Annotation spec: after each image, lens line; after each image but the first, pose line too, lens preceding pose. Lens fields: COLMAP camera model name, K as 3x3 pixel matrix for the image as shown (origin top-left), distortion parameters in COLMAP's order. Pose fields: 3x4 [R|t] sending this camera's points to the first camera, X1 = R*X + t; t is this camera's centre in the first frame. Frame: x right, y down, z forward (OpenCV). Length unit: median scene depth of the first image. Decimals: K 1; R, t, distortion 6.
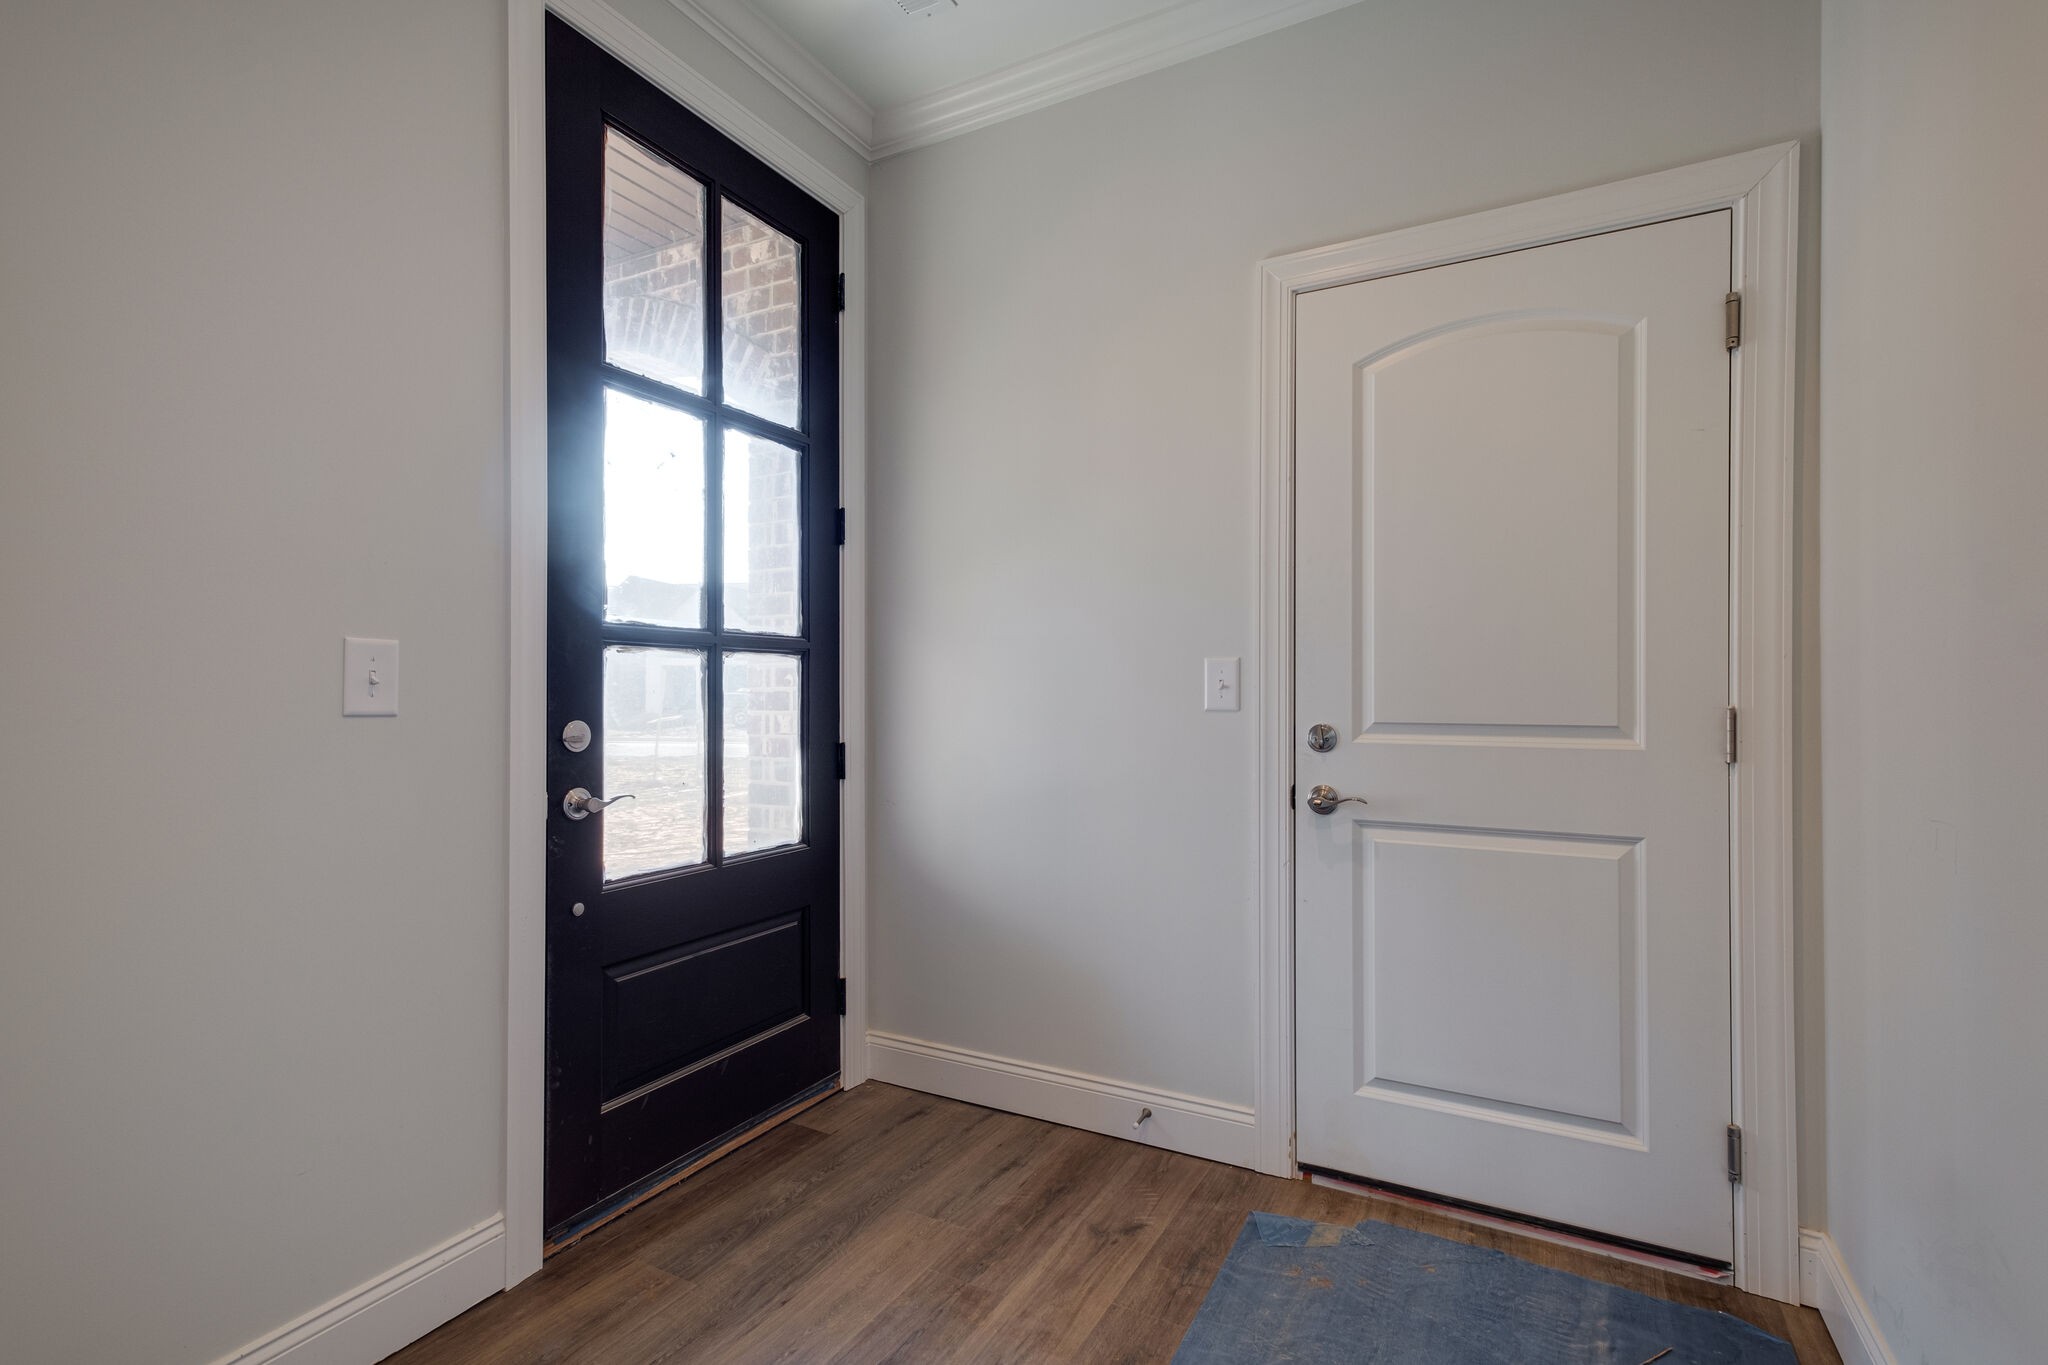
lens RADIAL K [[996.9, 0, 1028.3], [0, 996.9, 689.0], [0, 0, 1]] dist [0.014705, -0.003316]
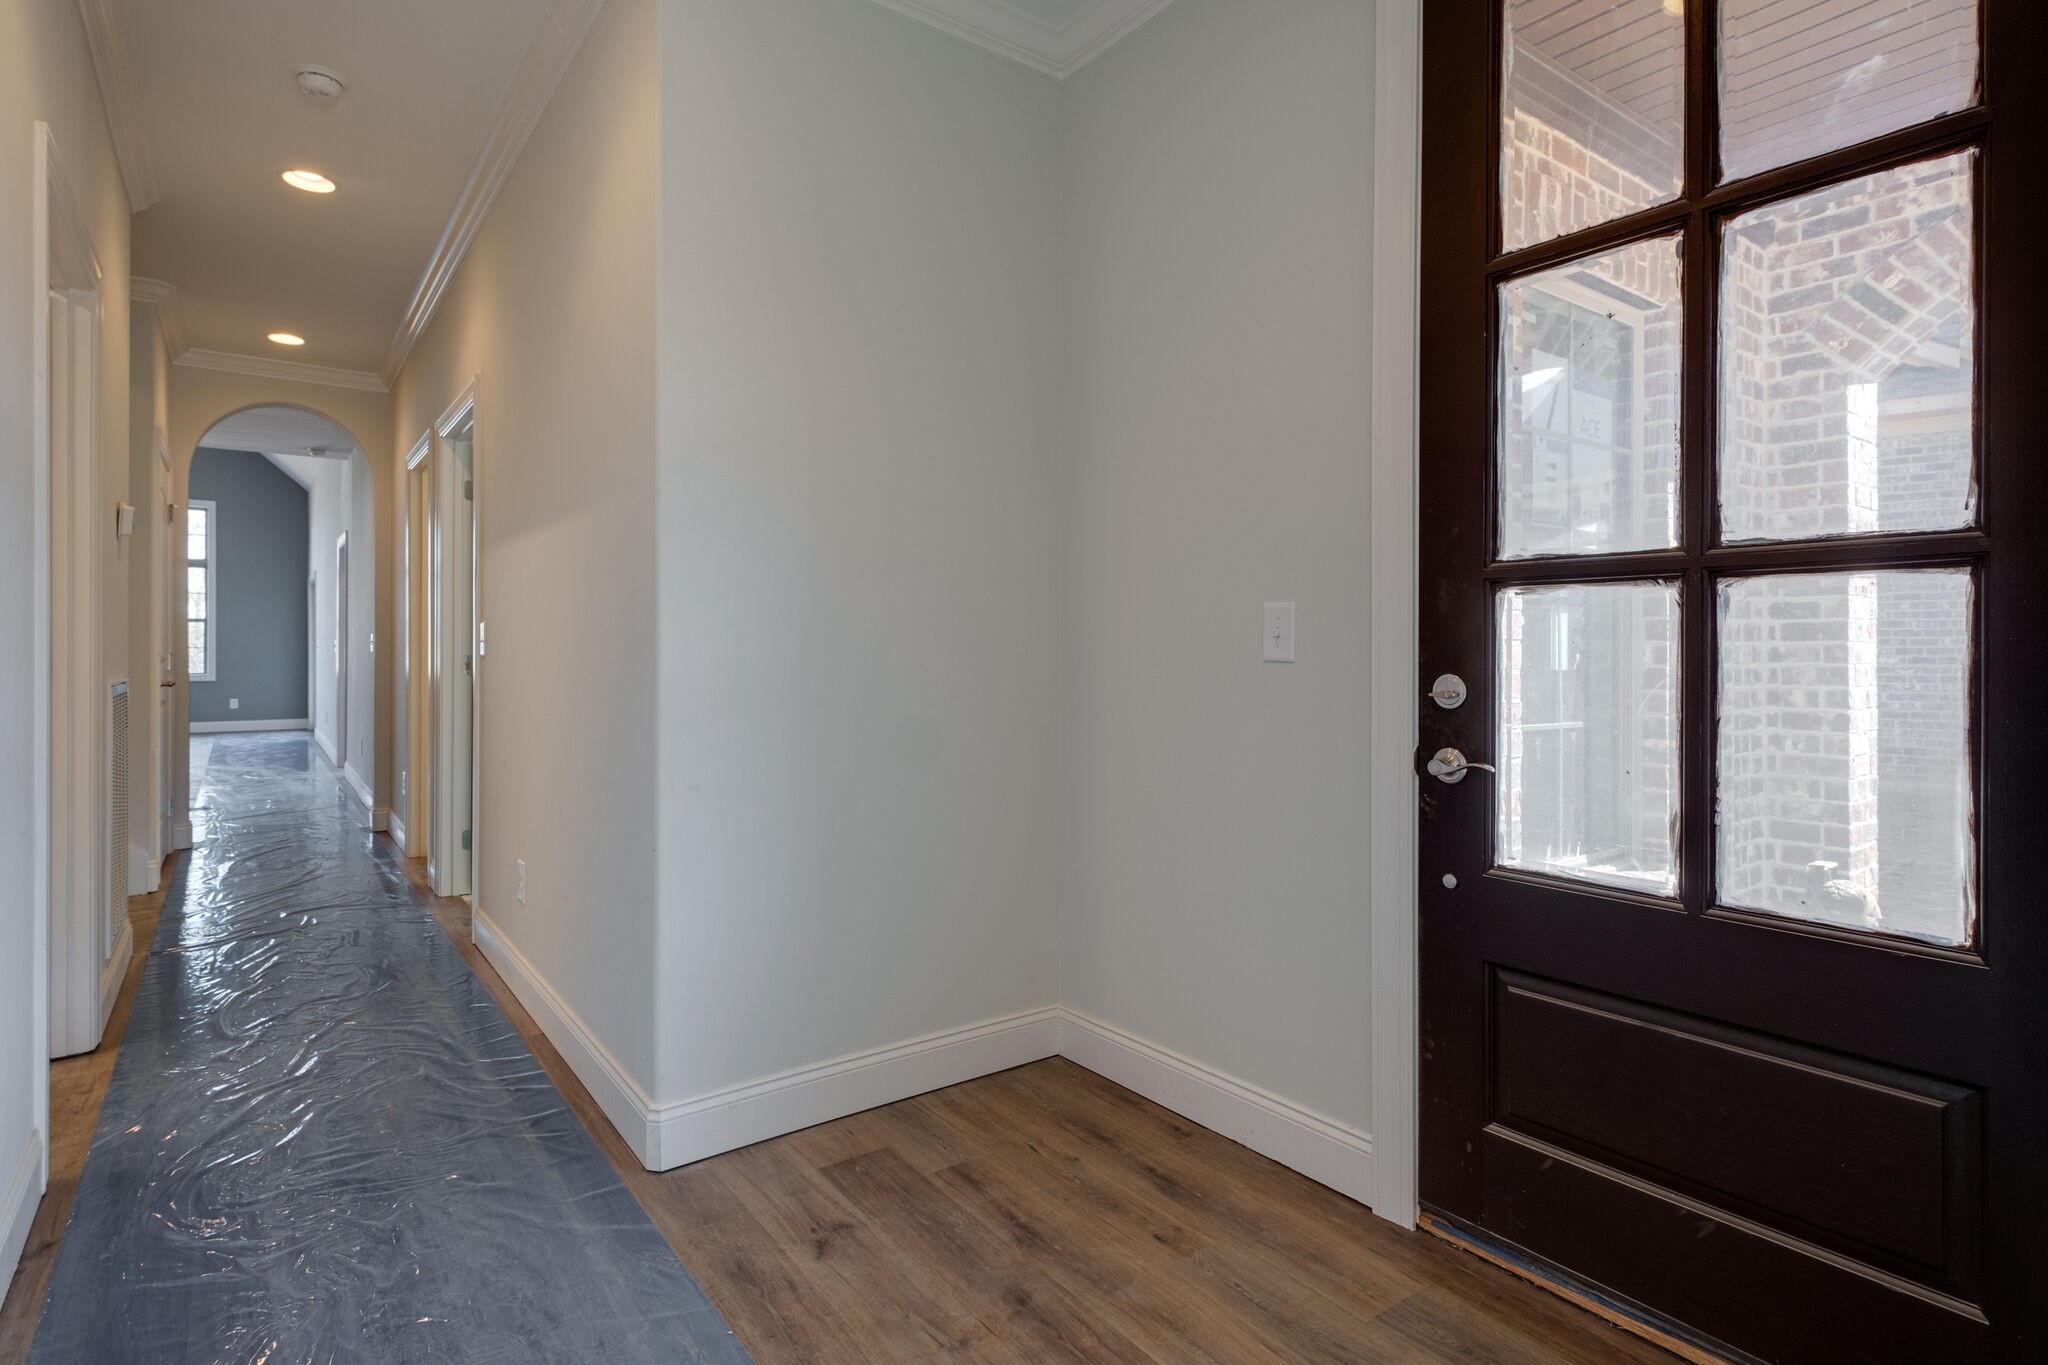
lens RADIAL K [[1064.1, 0, 1006.3], [0, 1064.1, 646.6], [0, 0, 1]] dist [-0.007705, 0.000755]
pose [[-0.468884, 0.004557, -0.883248, 0.567961], [0.007072, 0.999974, 0.001405, 0.001921], [0.883231, -0.005588, -0.468904, 1.051442]]
